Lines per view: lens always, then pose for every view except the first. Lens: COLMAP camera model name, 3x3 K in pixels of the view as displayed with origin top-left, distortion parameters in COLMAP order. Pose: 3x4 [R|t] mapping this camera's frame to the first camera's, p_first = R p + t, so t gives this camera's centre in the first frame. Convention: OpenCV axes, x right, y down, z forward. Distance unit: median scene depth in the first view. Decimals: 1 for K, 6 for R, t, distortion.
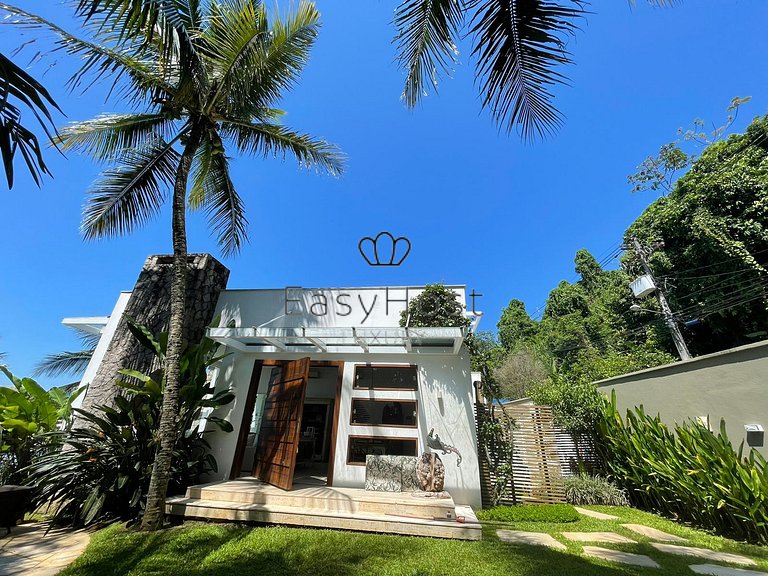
lens RADIAL K [[306.7, 0, 383.8], [0, 306.7, 291.4], [0, 0, 1]] dist [-0.003861, -0.000158]
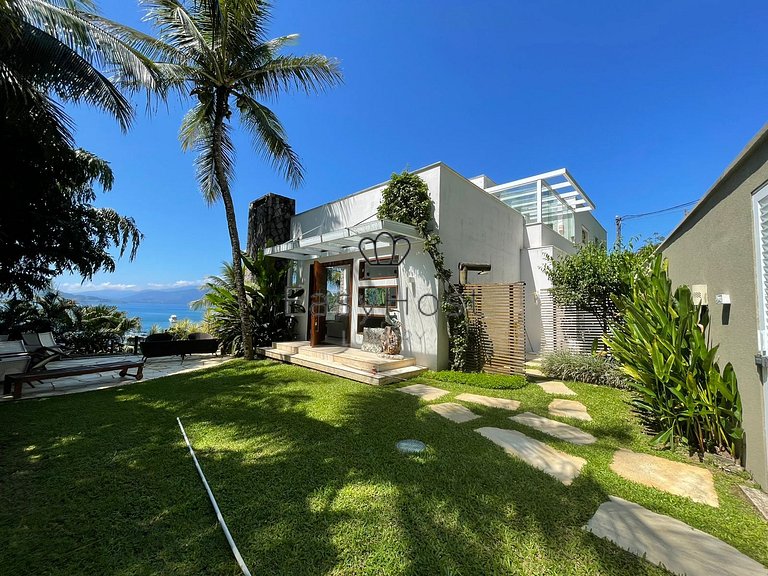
lens RADIAL K [[306.7, 0, 382.8], [0, 306.7, 287.6], [0, 0, 1]] dist [-0.003861, -0.000158]
pose [[0.803645, -0.059685, -0.592109, 0.729160], [0.258729, 0.931048, 0.257312, 0.055055], [0.535924, -0.359983, 0.763674, 0.098610]]
